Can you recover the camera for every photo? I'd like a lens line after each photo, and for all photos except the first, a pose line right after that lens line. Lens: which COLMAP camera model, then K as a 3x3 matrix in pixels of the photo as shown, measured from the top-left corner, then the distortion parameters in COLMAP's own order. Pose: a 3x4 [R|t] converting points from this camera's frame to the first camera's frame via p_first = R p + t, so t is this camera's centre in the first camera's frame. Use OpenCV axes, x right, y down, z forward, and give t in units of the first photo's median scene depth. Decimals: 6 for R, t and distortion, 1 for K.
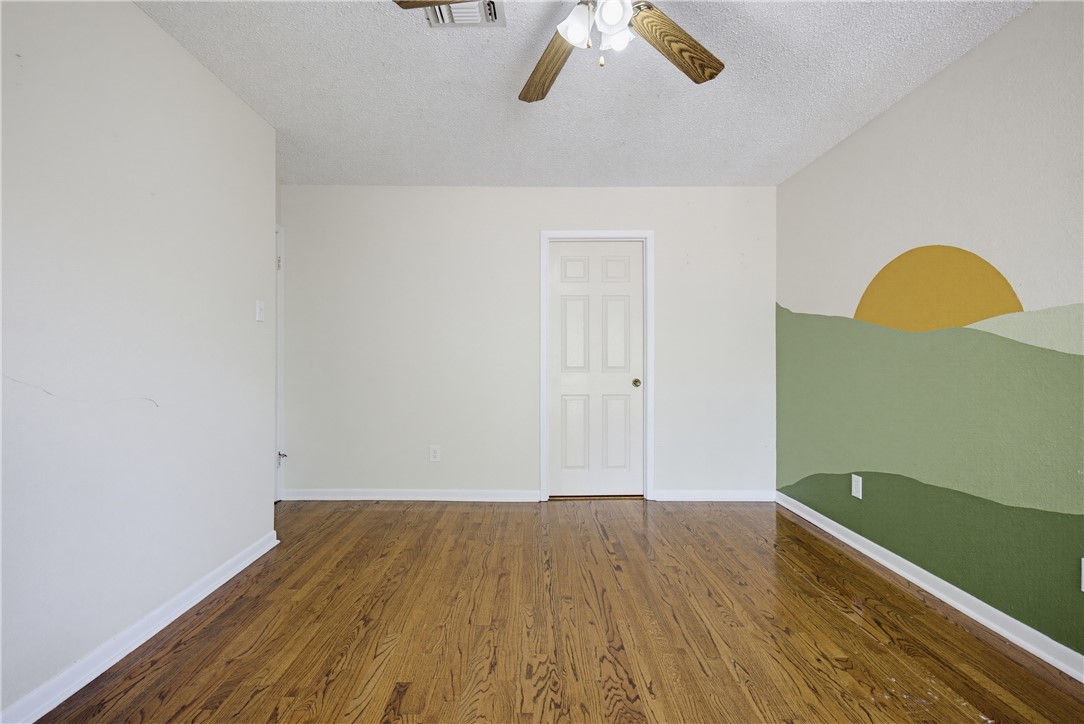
lens RADIAL K [[504.3, 0, 536.4], [0, 504.3, 362.6], [0, 0, 1]] dist [0.001346, -0.000086]
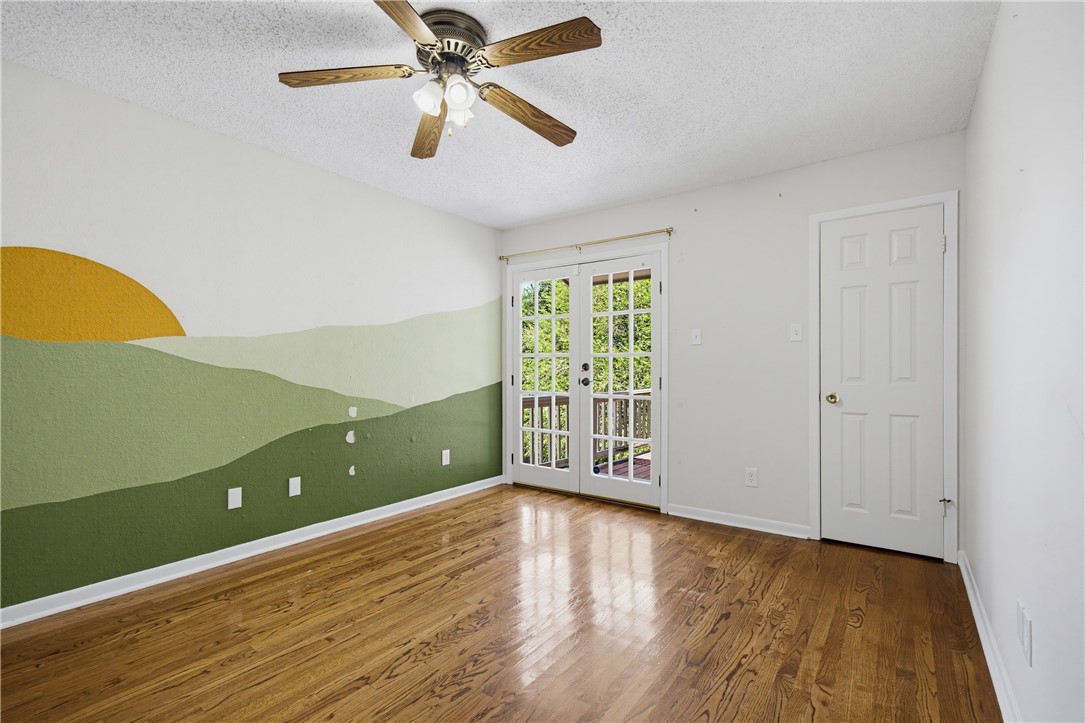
lens RADIAL K [[504.8, 0, 538.8], [0, 504.8, 361.9], [0, 0, 1]] dist [0.001346, -0.000086]
pose [[-0.805366, 0.000810, 0.592777, -0.705246], [0.001061, 0.999999, 0.000074, -0.031188], [-0.592777, 0.000688, -0.805366, 1.667549]]
